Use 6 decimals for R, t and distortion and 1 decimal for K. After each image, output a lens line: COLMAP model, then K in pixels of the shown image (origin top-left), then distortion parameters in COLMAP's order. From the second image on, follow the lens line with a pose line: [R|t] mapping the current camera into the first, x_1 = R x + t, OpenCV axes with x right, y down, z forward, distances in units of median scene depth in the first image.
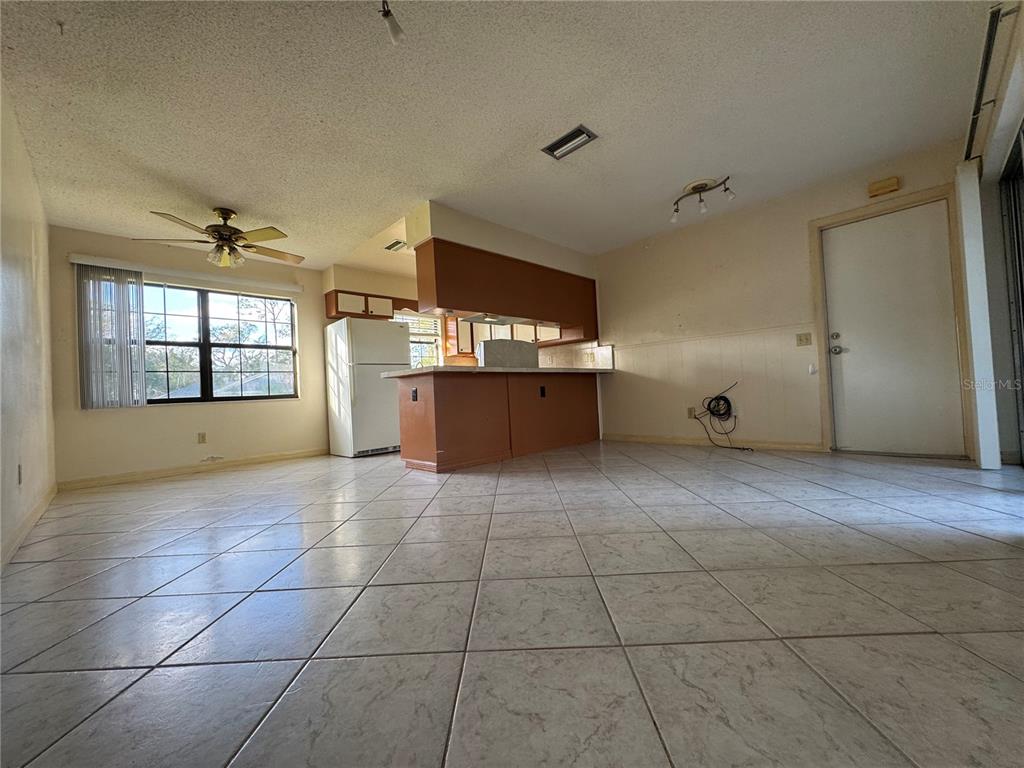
lens RADIAL K [[408.2, 0, 514.4], [0, 408.2, 384.4], [0, 0, 1]] dist [-0.008963, -0.000634]
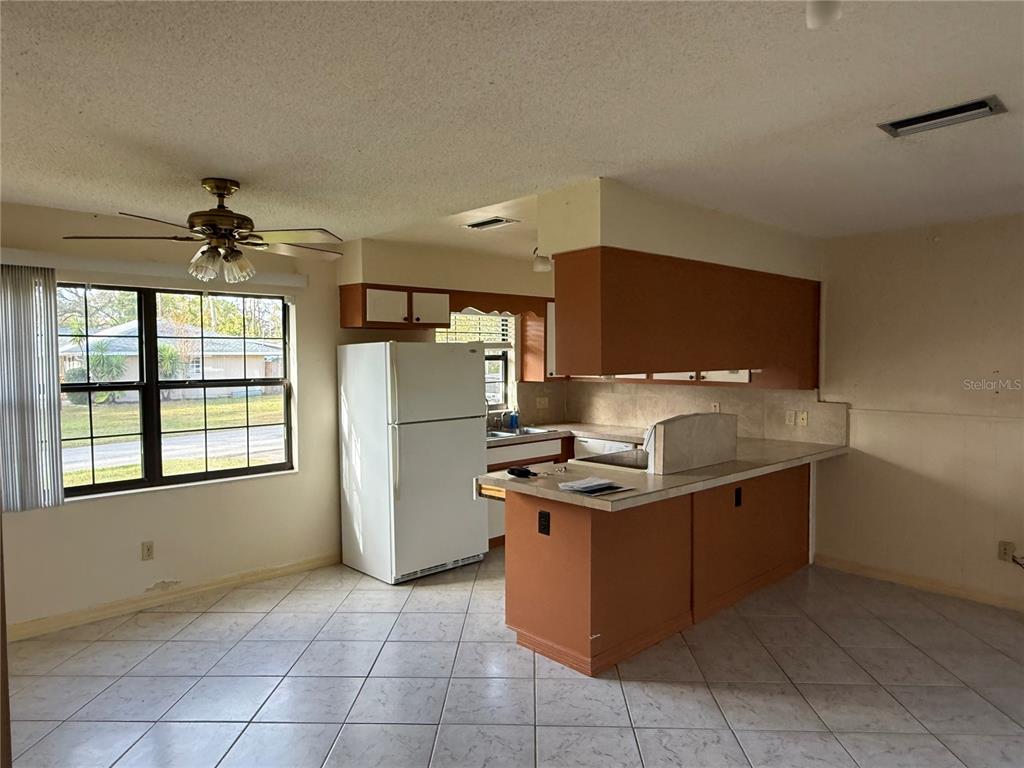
lens RADIAL K [[663.0, 0, 508.5], [0, 663.0, 387.2], [0, 0, 1]] dist [-0.003028, 0.005039]
pose [[0.998327, 0.048299, -0.031801, -0.221025], [-0.046060, 0.996641, 0.067719, -0.177303], [0.034965, -0.066140, 0.997198, 0.082816]]
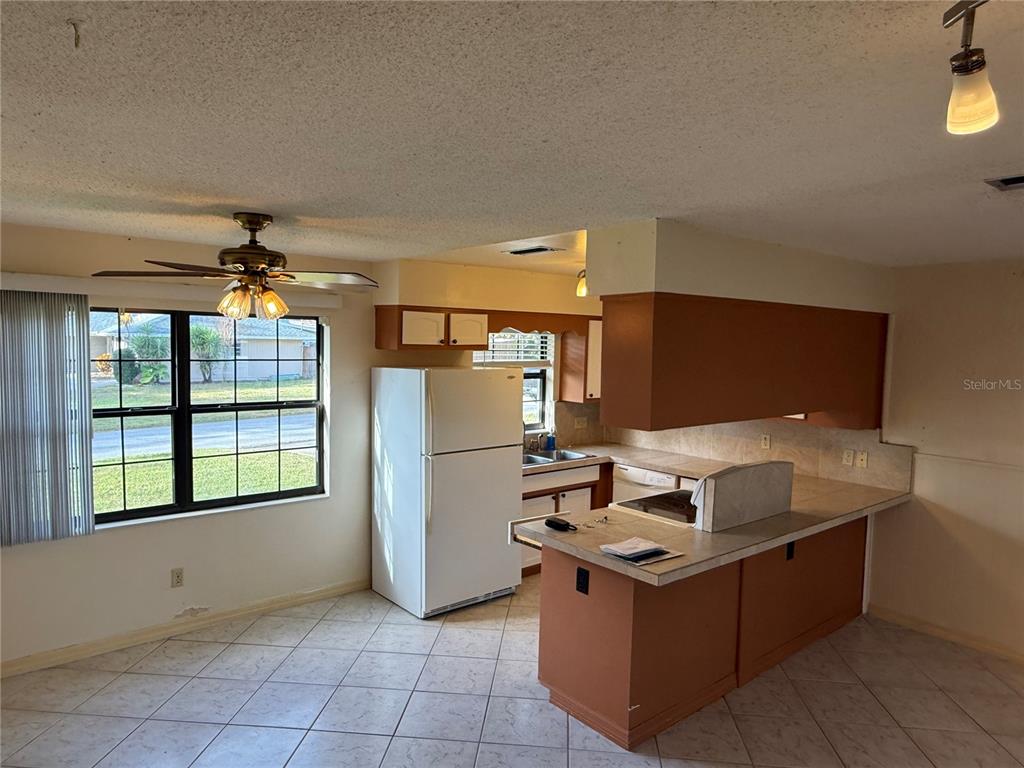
lens RADIAL K [[663.0, 0, 504.5], [0, 663.0, 390.7], [0, 0, 1]] dist [-0.003028, 0.005039]
pose [[0.993090, 0.078800, -0.086963, -0.234248], [-0.070164, 0.992684, 0.098261, -0.239023], [0.094070, -0.091481, 0.991354, 0.130915]]
